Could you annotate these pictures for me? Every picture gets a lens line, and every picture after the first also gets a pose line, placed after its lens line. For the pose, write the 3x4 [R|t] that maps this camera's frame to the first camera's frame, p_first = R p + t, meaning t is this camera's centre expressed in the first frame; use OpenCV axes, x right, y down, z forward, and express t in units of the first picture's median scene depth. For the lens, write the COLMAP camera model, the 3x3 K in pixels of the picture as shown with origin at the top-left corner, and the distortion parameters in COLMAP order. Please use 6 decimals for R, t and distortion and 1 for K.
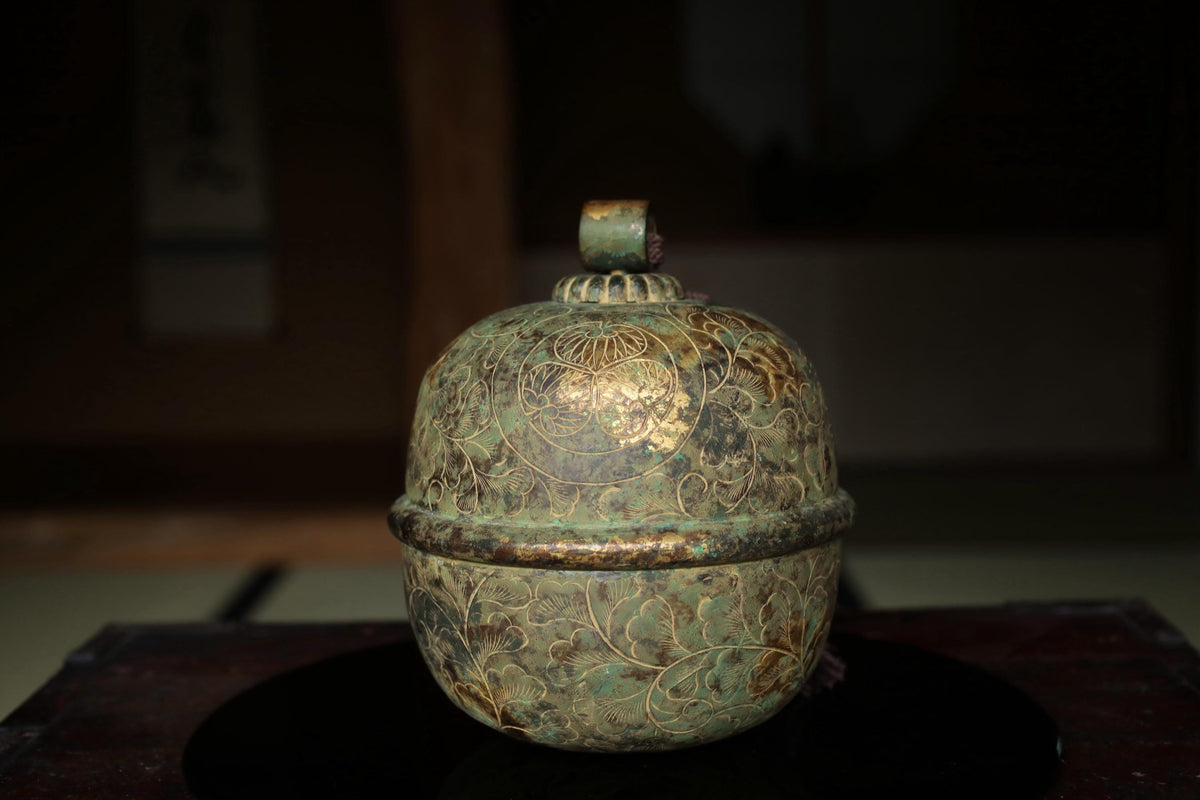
lens RADIAL K [[1781.8, 0, 600.0], [0, 1781.8, 400.0], [0, 0, 1]] dist [-0.024595, 0.014502]
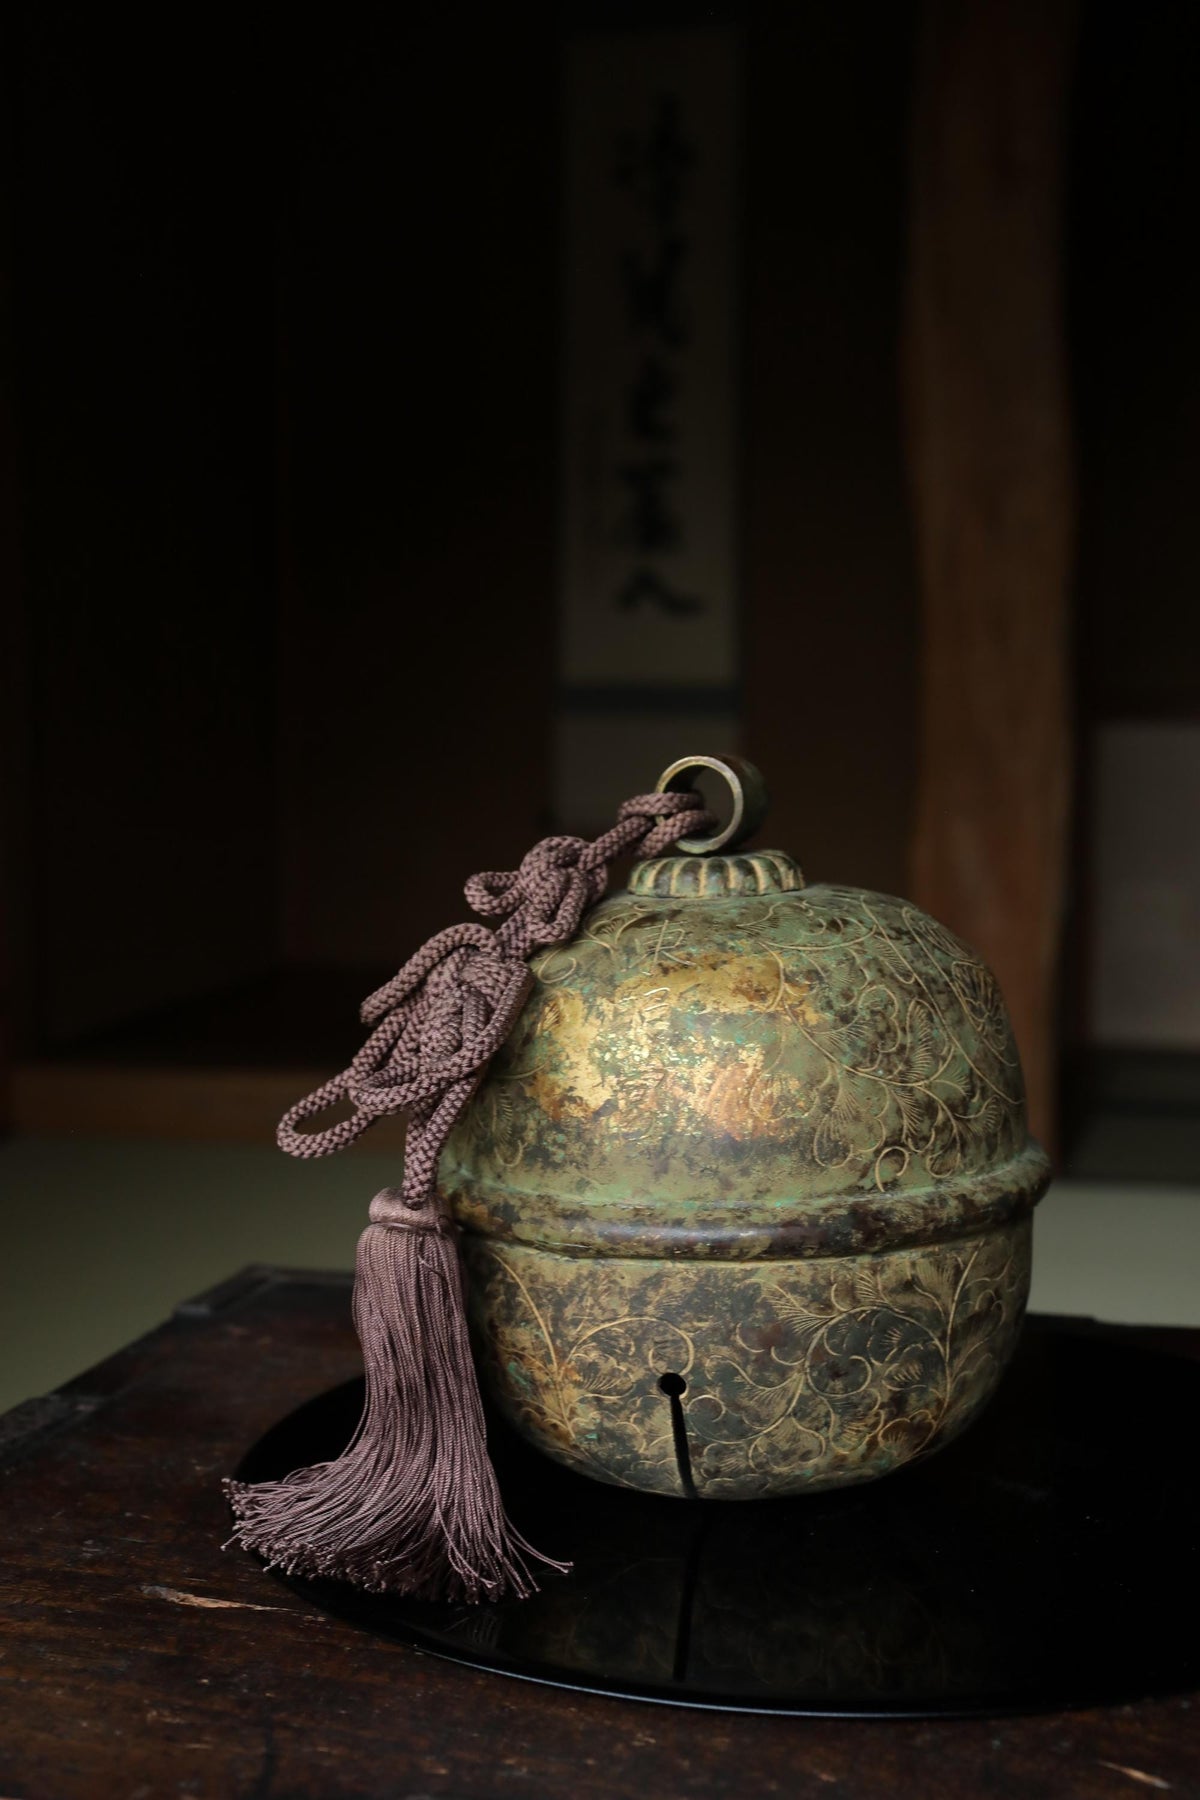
lens RADIAL K [[2672.8, 0, 600.0], [0, 2672.8, 900.0], [0, 0, 1]] dist [-0.024595, 0.014502]
pose [[0.162501, -0.087247, 0.982844, -1.205551], [0.119999, 0.990437, 0.068081, -0.146914], [-0.979384, 0.106877, 0.171416, 0.948738]]
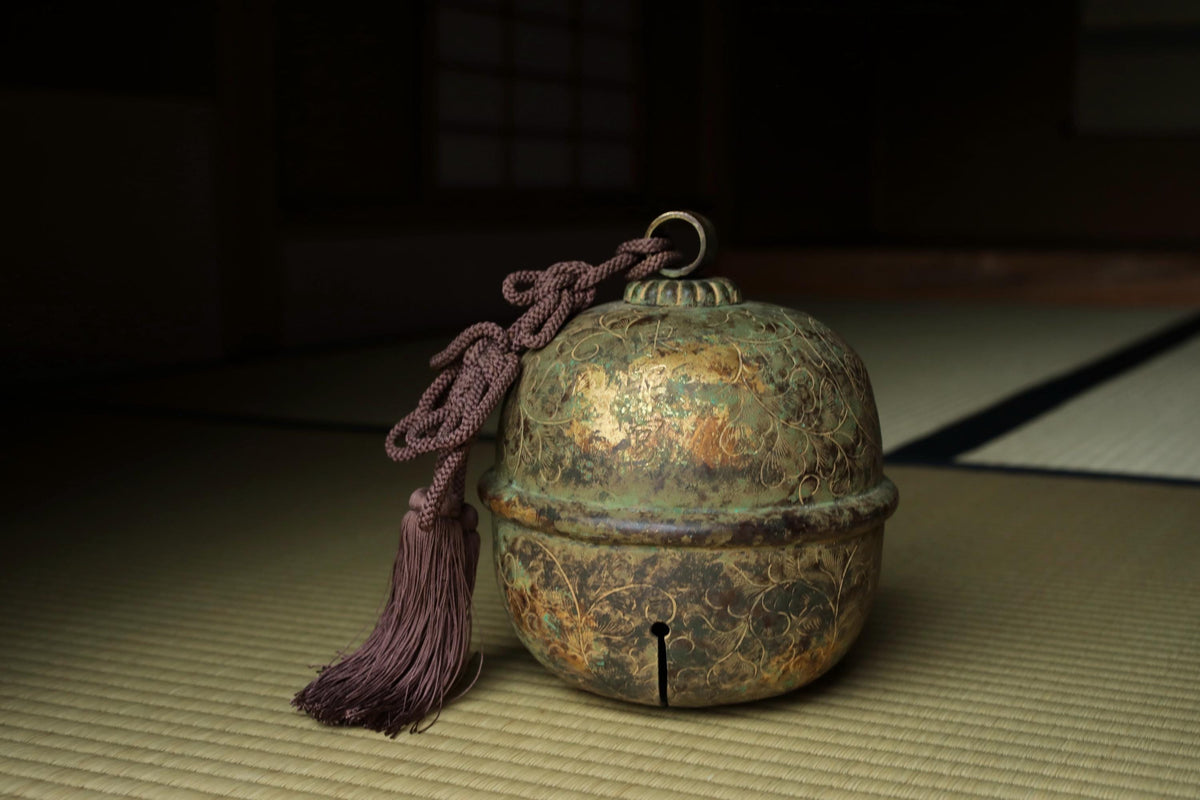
lens RADIAL K [[1781.8, 0, 600.0], [0, 1781.8, 400.0], [0, 0, 1]] dist [-0.024595, 0.014502]
pose [[0.066150, -0.124295, 0.990038, -1.212589], [0.082647, 0.989484, 0.118703, -0.145039], [-0.994381, 0.073971, 0.075727, 1.074737]]
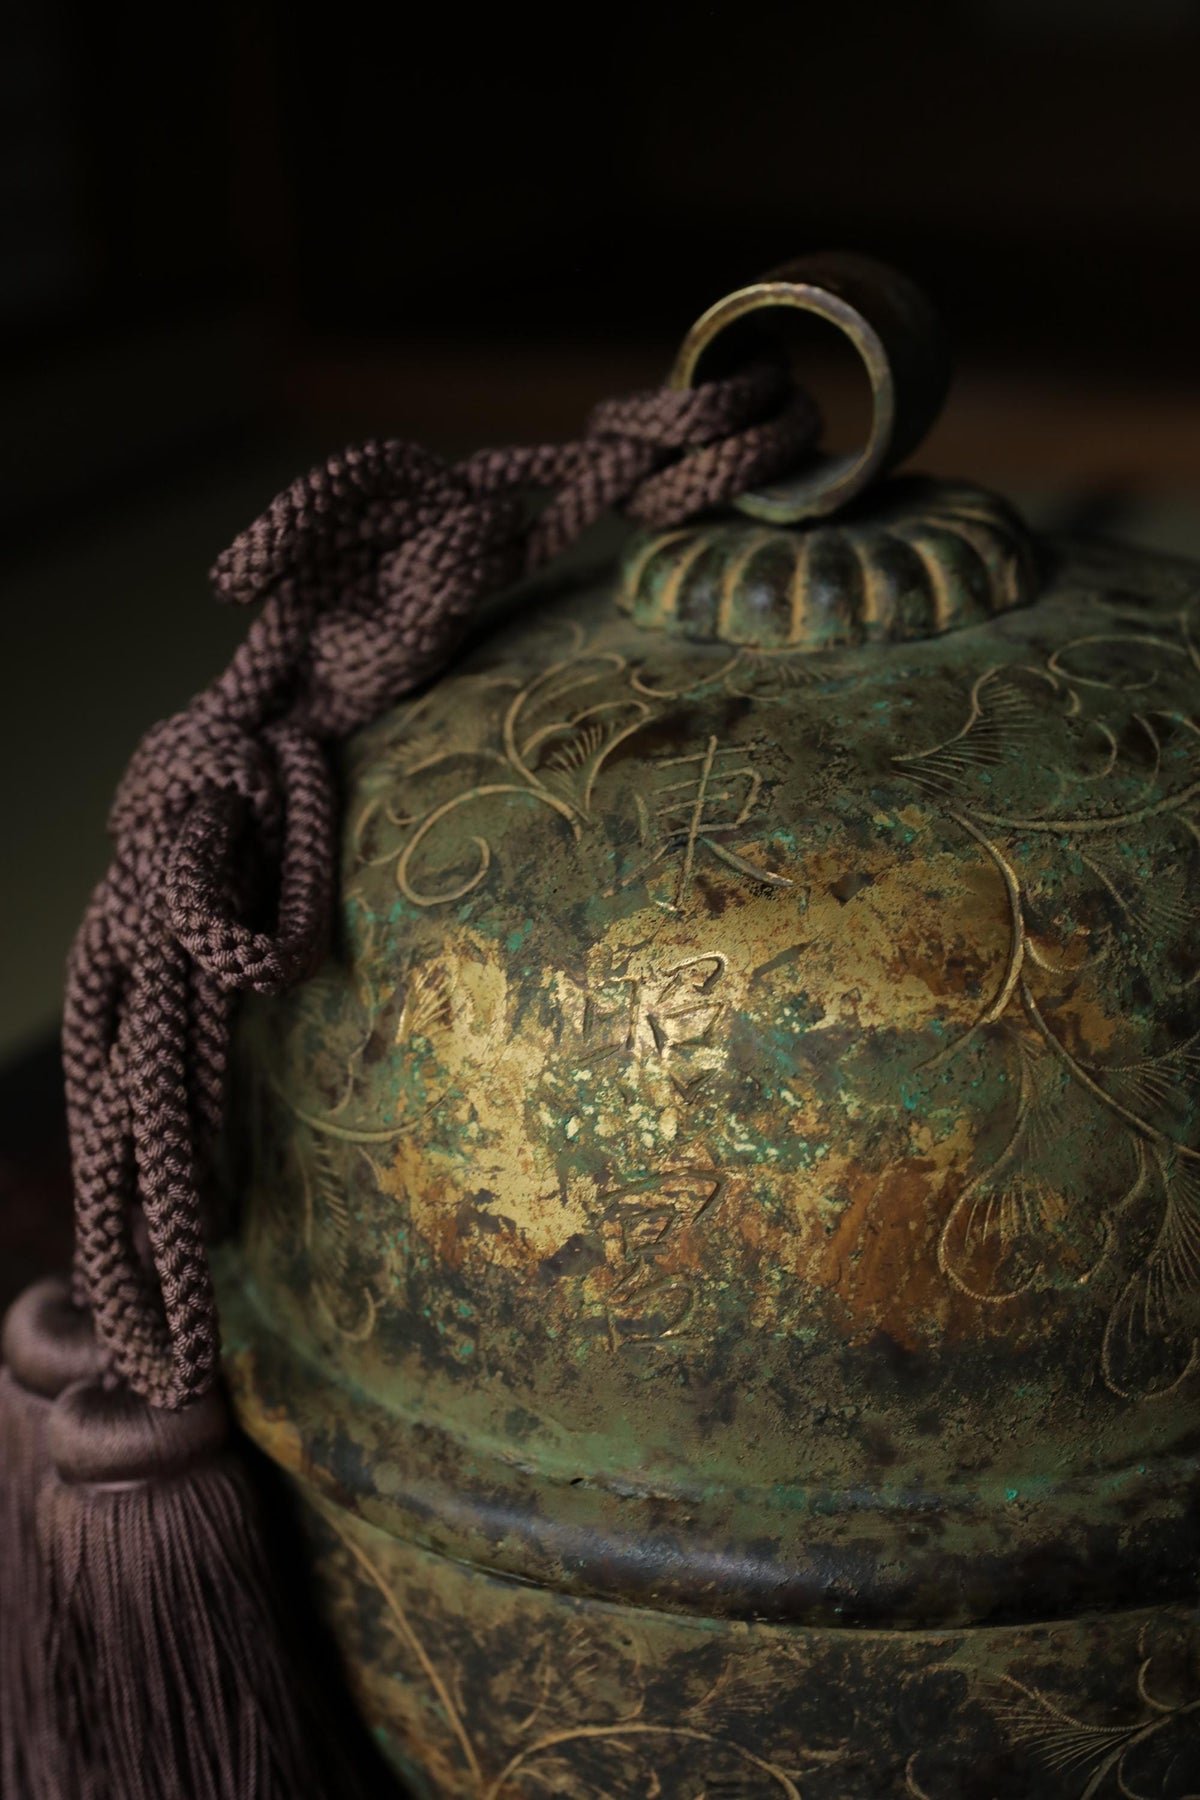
lens RADIAL K [[2923.0, 0, 600.0], [0, 2923.0, 900.0], [0, 0, 1]] dist [-0.013319, 0.172438]
pose [[0.160664, -0.352674, 0.921850, -0.539059], [0.149733, 0.931883, 0.330416, -0.199108], [-0.975586, 0.084945, 0.202527, 1.039613]]
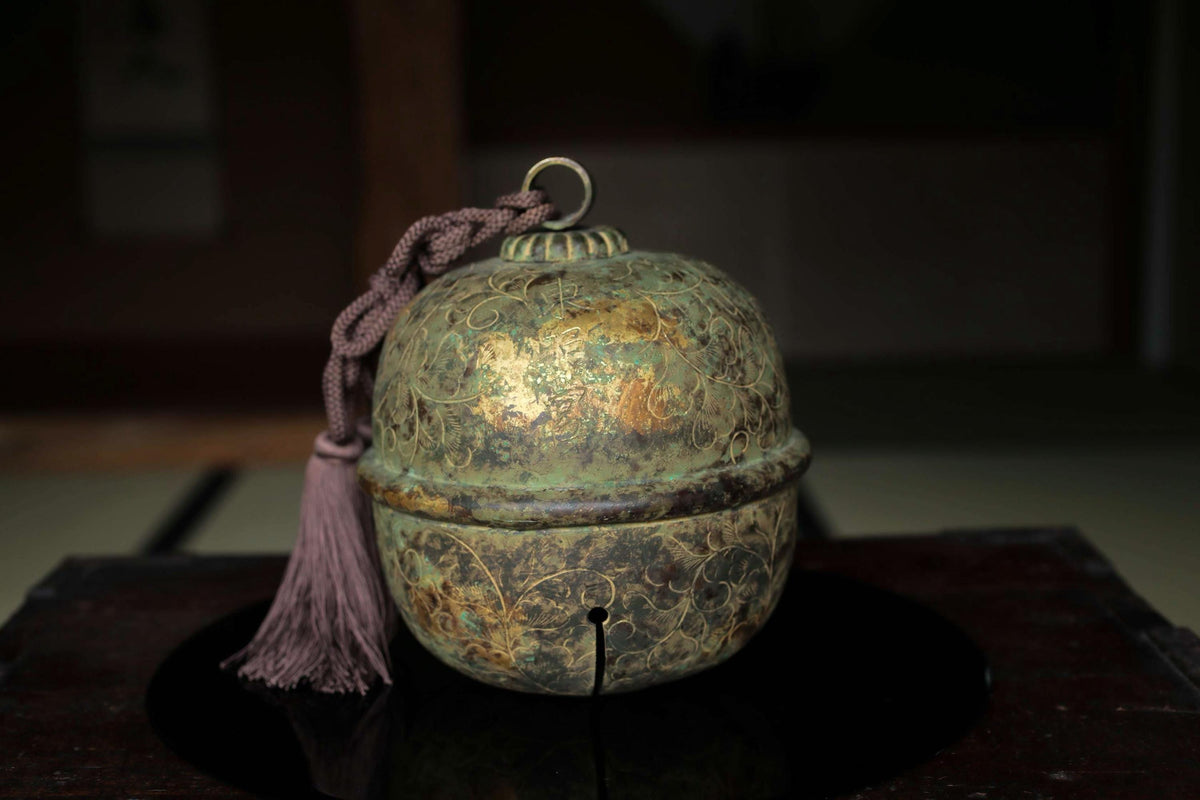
lens RADIAL K [[1781.8, 0, 600.0], [0, 1781.8, 400.0], [0, 0, 1]] dist [-0.024595, 0.014502]
pose [[-0.150810, -0.153005, 0.976650, -1.101437], [0.141061, 0.974509, 0.174452, -0.165679], [-0.978447, 0.164076, -0.125383, 1.239927]]
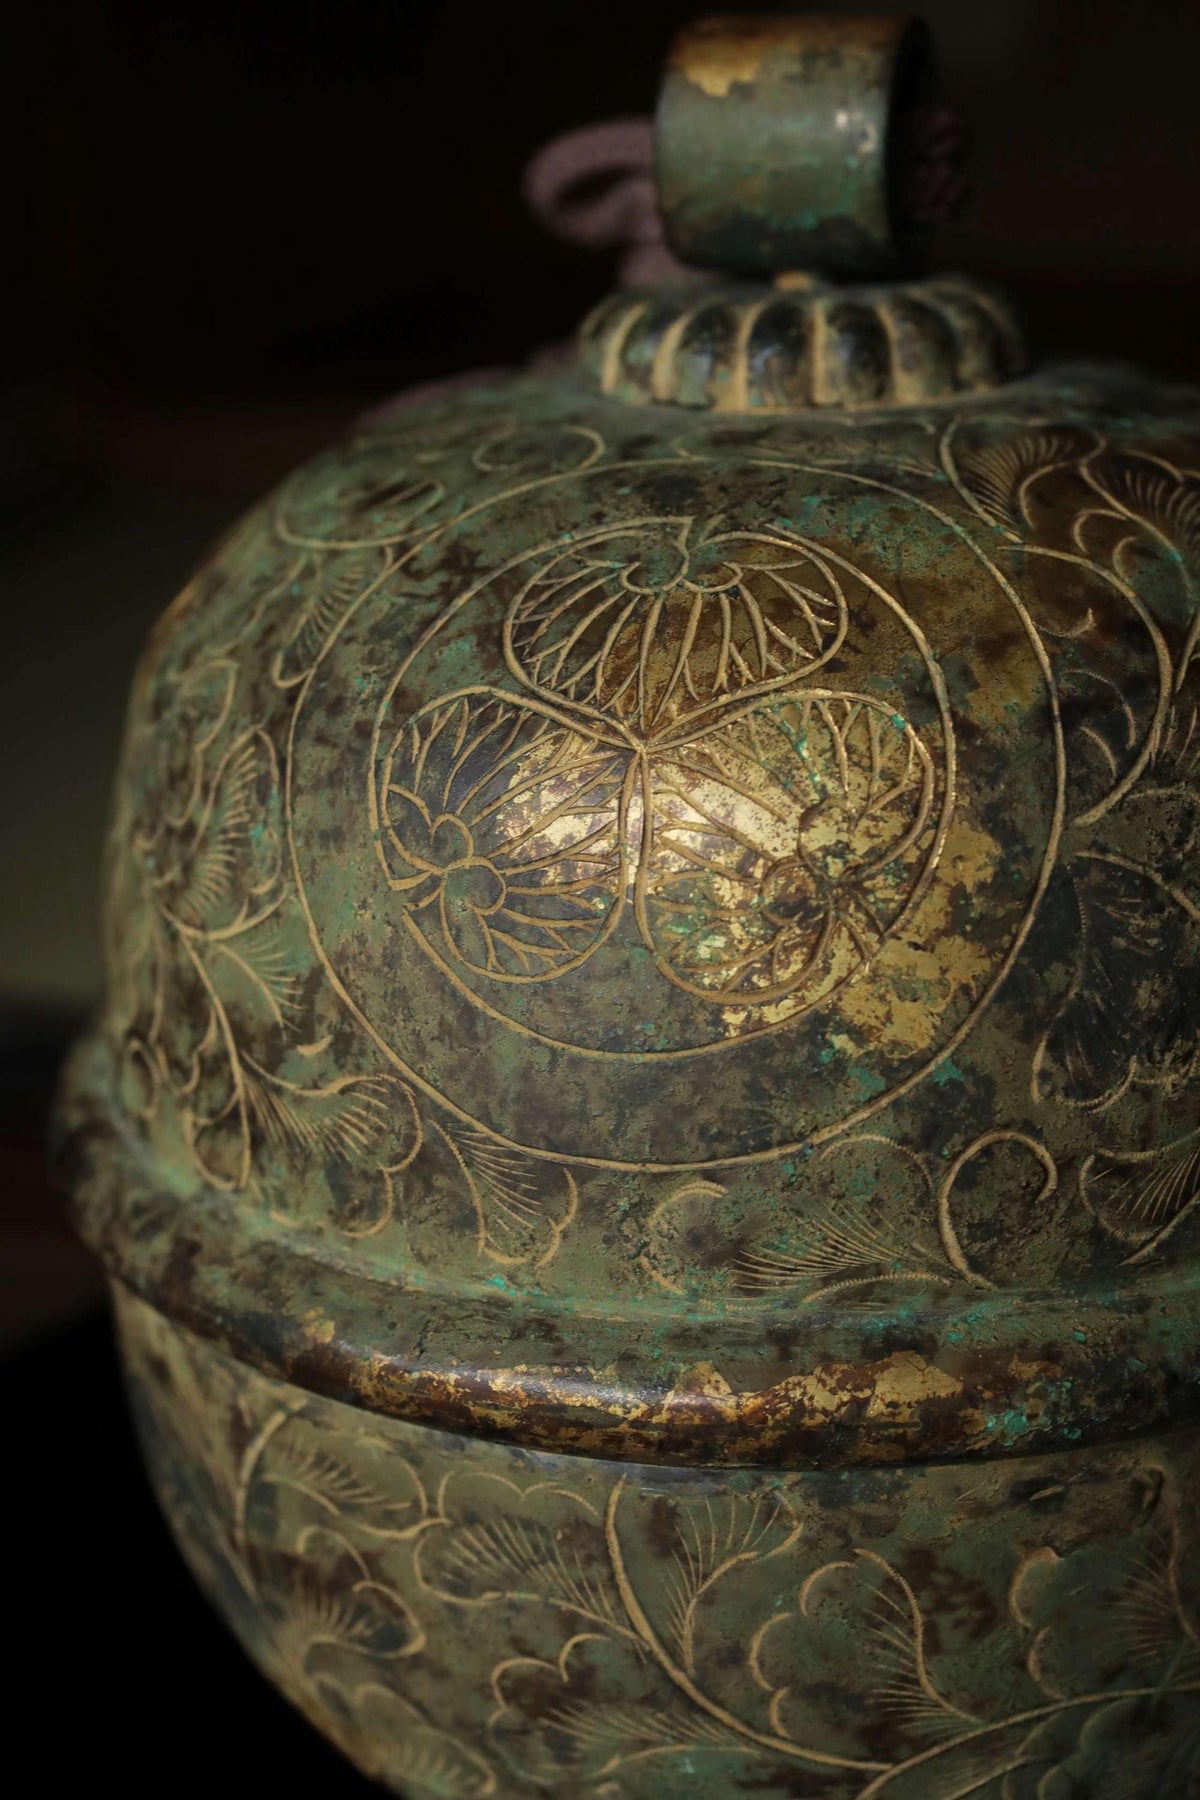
lens RADIAL K [[2923.0, 0, 600.0], [0, 2923.0, 900.0], [0, 0, 1]] dist [-0.013319, 0.172438]
pose [[0.988940, 0.025456, -0.146118, 0.054784], [0.010102, 0.971313, 0.237588, -0.095066], [0.147974, -0.236436, 0.960313, 0.570543]]
